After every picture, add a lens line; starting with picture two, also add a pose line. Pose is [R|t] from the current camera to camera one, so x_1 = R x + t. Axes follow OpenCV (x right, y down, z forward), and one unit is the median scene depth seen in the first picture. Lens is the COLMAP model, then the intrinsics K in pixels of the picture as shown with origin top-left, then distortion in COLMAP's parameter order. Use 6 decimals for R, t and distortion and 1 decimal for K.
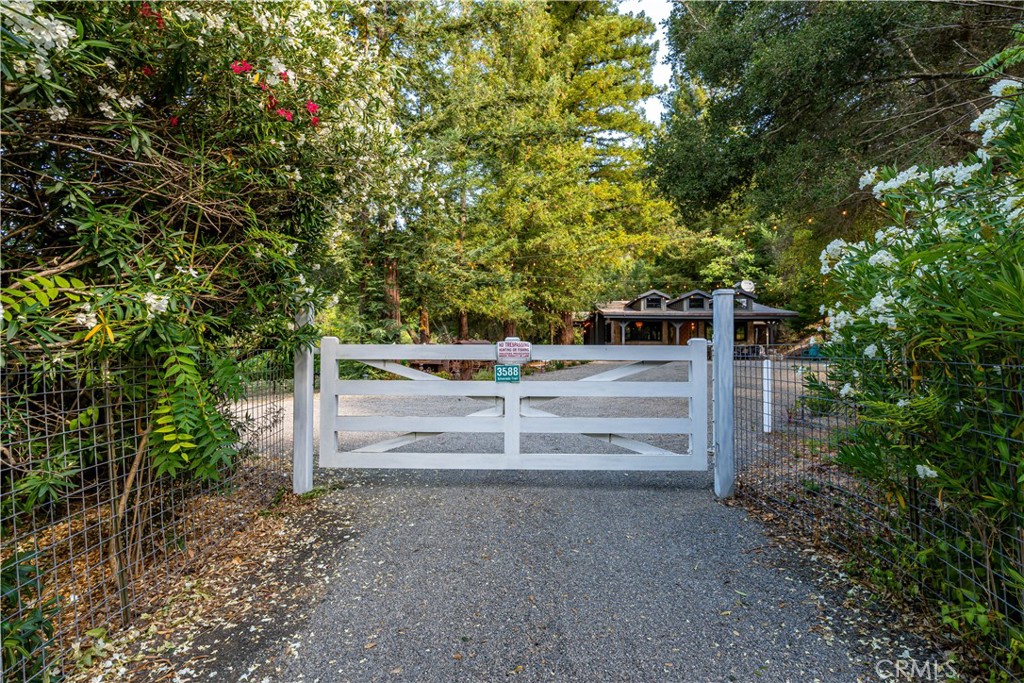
lens RADIAL K [[533.5, 0, 512.0], [0, 533.5, 341.5], [0, 0, 1]] dist [-0.001412, -0.000018]
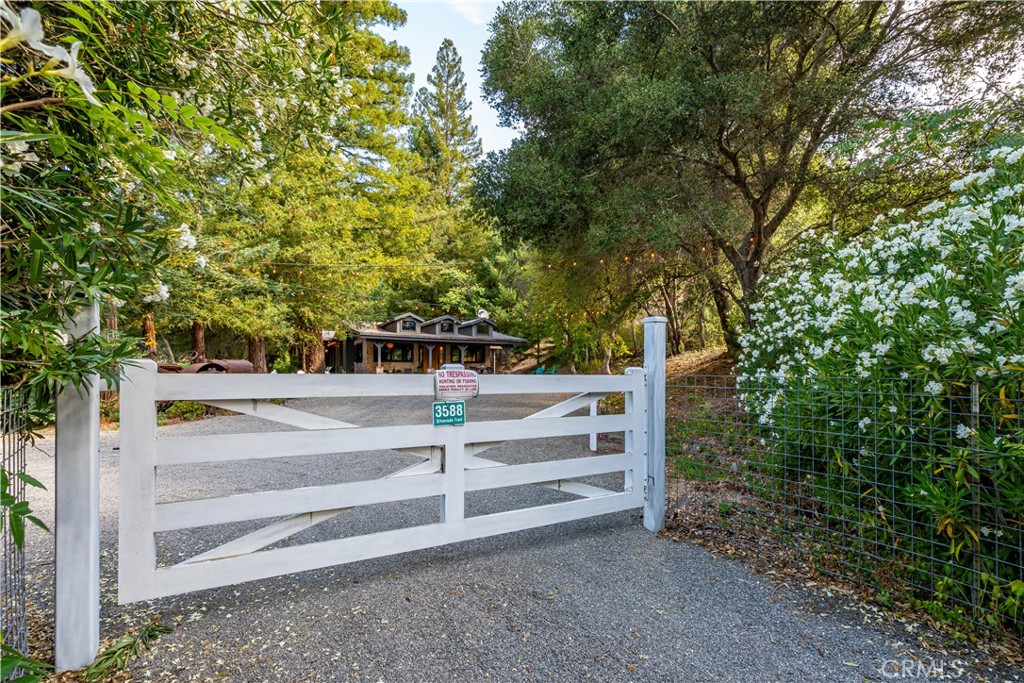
lens RADIAL K [[484.6, 0, 511.2], [0, 484.6, 367.3], [0, 0, 1]] dist [-0.000798, -0.000156]
pose [[0.845913, 0.005405, 0.533293, -0.082541], [-0.012814, 0.999866, 0.010191, -0.003251], [-0.533166, -0.015454, 0.845869, 0.109972]]
